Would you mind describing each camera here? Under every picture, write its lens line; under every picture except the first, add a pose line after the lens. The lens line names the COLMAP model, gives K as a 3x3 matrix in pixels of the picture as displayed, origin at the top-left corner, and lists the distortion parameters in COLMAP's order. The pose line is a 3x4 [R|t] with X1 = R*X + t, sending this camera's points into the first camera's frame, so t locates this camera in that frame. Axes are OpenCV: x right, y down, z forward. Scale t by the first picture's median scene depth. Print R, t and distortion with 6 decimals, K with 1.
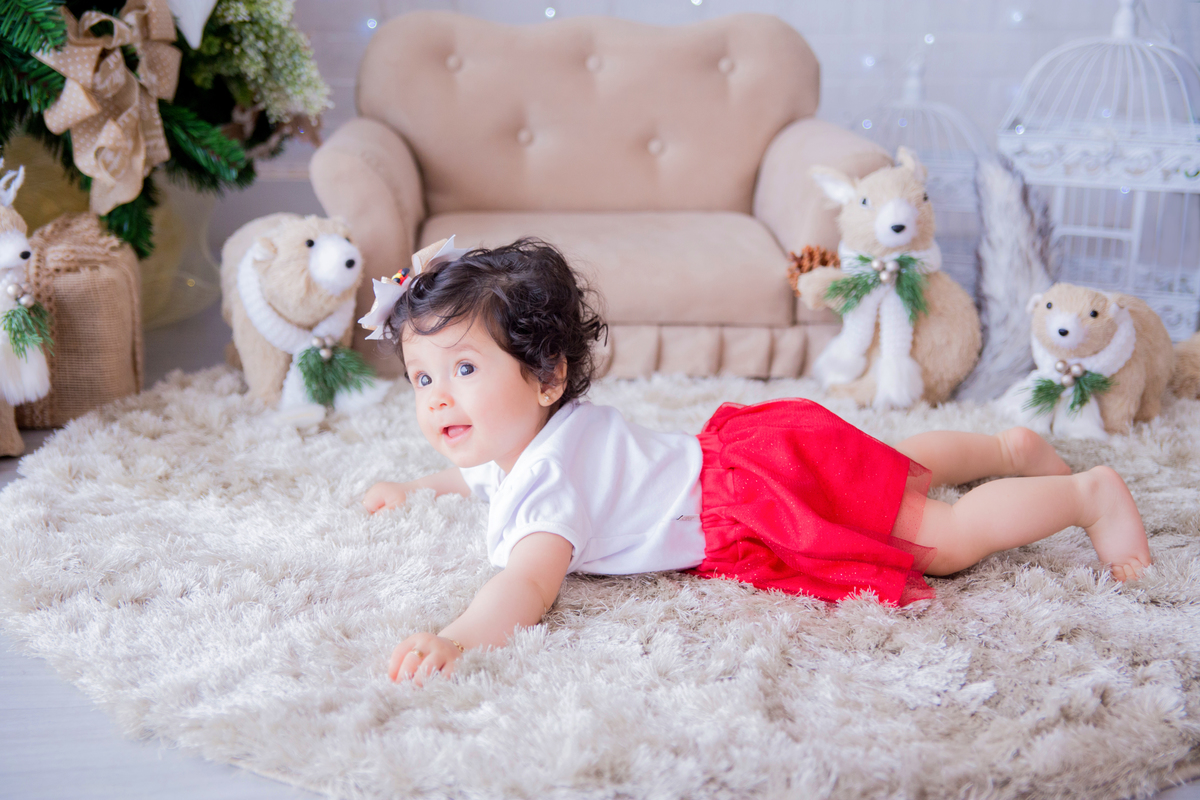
lens RADIAL K [[1645.0, 0, 600.0], [0, 1645.0, 400.0], [0, 0, 1]] dist [0.000823, 0.356809]
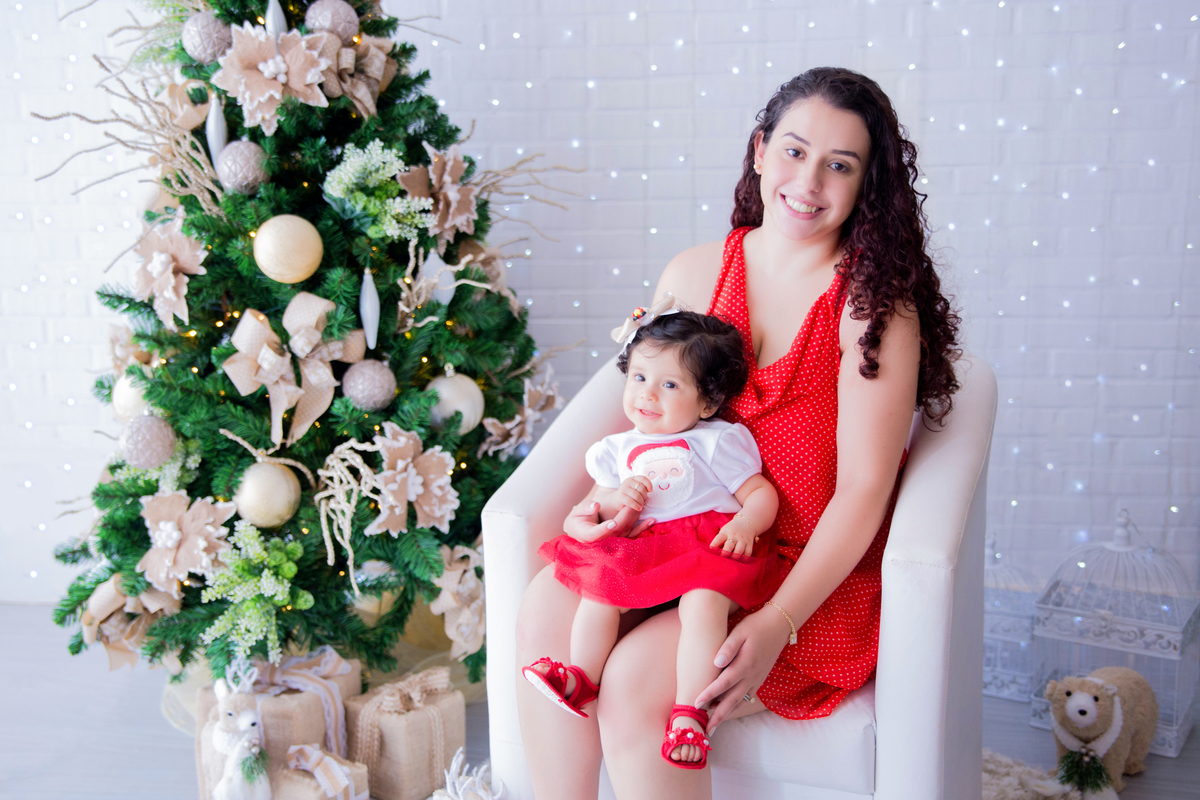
lens RADIAL K [[1326.8, 0, 595.1], [0, 1326.8, 400.5], [0, 0, 1]] dist [-0.002809, 0.065390]
pose [[0.975209, 0.014284, -0.220823, 0.137708], [-0.040810, 0.992407, -0.116034, -0.226602], [0.217488, 0.122169, 0.968387, -0.338638]]
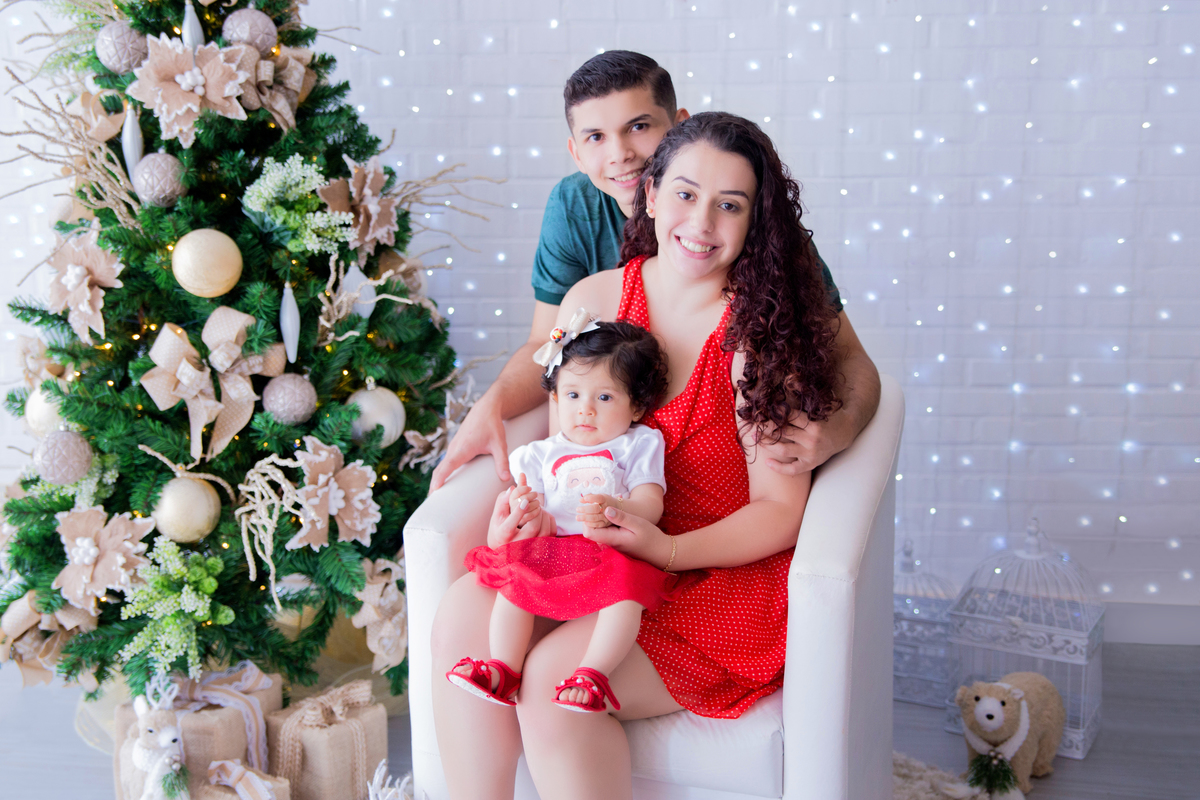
lens RADIAL K [[1397.9, 0, 593.9], [0, 1397.9, 401.9], [0, 0, 1]] dist [0.007944, 0.106361]
pose [[0.985341, 0.013291, -0.170077, 0.161799], [-0.032784, 0.993131, -0.112322, -0.237128], [0.167416, 0.116251, 0.979008, -0.423347]]
